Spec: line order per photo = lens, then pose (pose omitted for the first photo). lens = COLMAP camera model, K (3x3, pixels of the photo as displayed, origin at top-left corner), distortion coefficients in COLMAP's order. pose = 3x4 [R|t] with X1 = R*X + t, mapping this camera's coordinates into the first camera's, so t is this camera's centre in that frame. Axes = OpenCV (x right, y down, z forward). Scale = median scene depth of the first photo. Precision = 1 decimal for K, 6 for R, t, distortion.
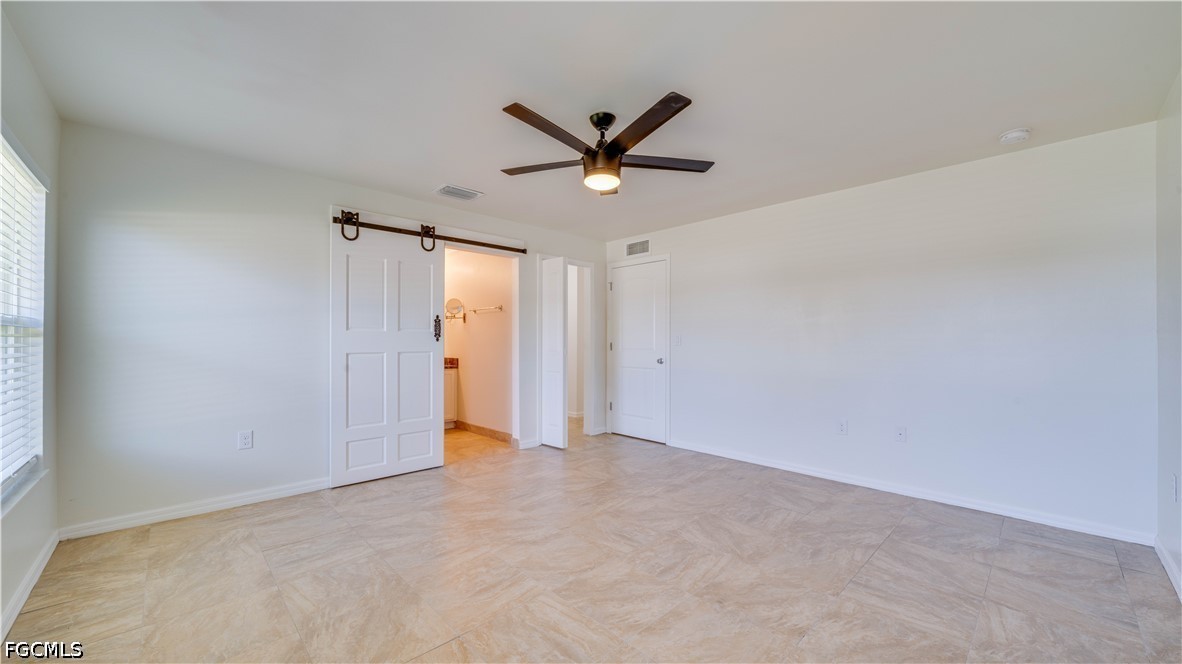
lens RADIAL K [[437.0, 0, 585.9], [0, 437.0, 341.4], [0, 0, 1]] dist [-0.001400, -0.000205]
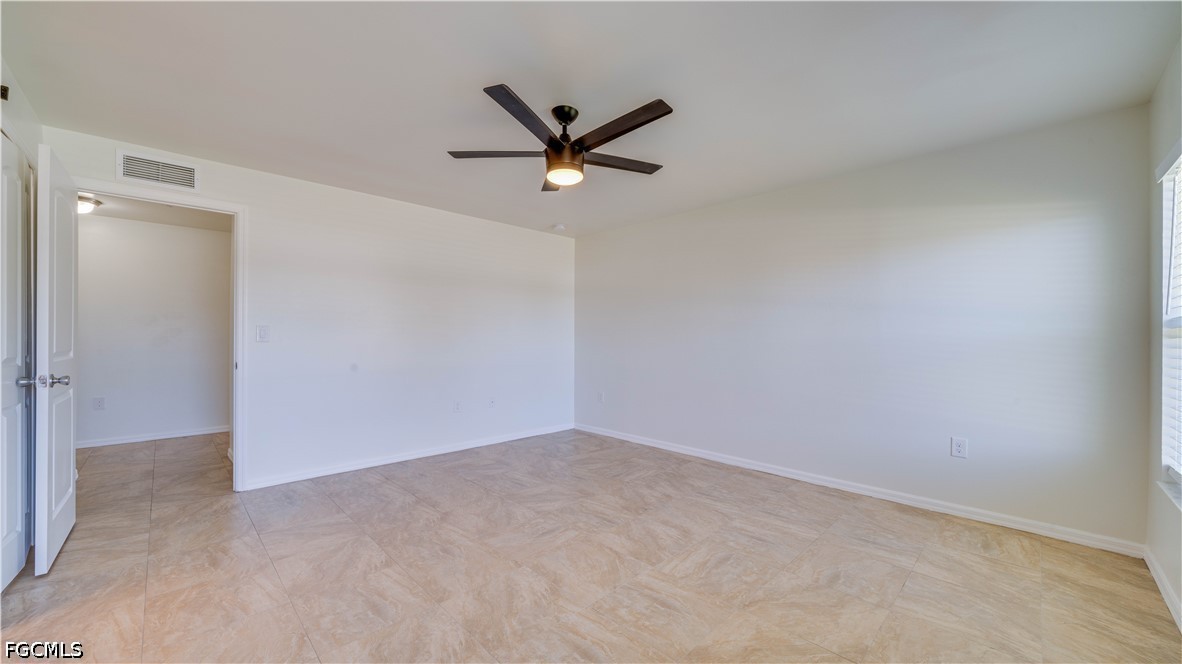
lens RADIAL K [[437.0, 0, 582.2], [0, 437.0, 329.9], [0, 0, 1]] dist [-0.001400, -0.000205]
pose [[0.003703, 0.014677, 0.999885, -0.949185], [-0.003812, 0.999885, -0.014663, -0.002052], [-0.999986, -0.003758, 0.003759, 0.947682]]
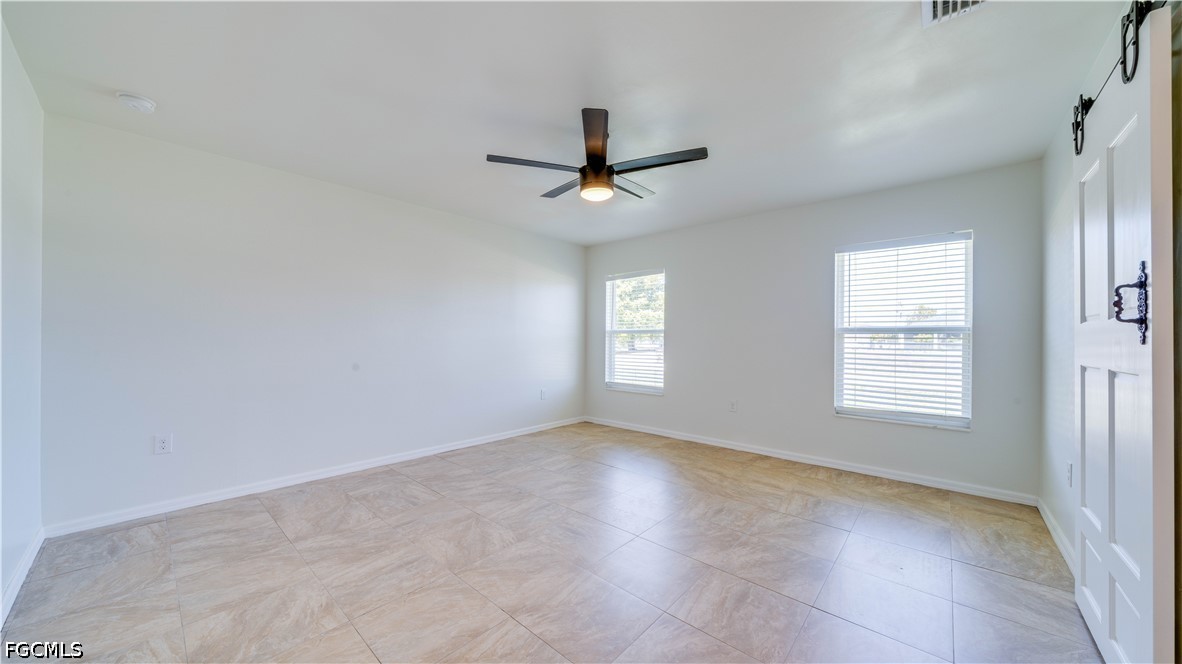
lens RADIAL K [[403.5, 0, 586.2], [0, 403.5, 334.4], [0, 0, 1]] dist [-0.005713, -0.000083]
pose [[-0.997193, -0.011115, -0.074043, 0.135560], [-0.010497, 0.999907, -0.008733, -0.001691], [0.074133, -0.007931, -0.997217, 2.001706]]
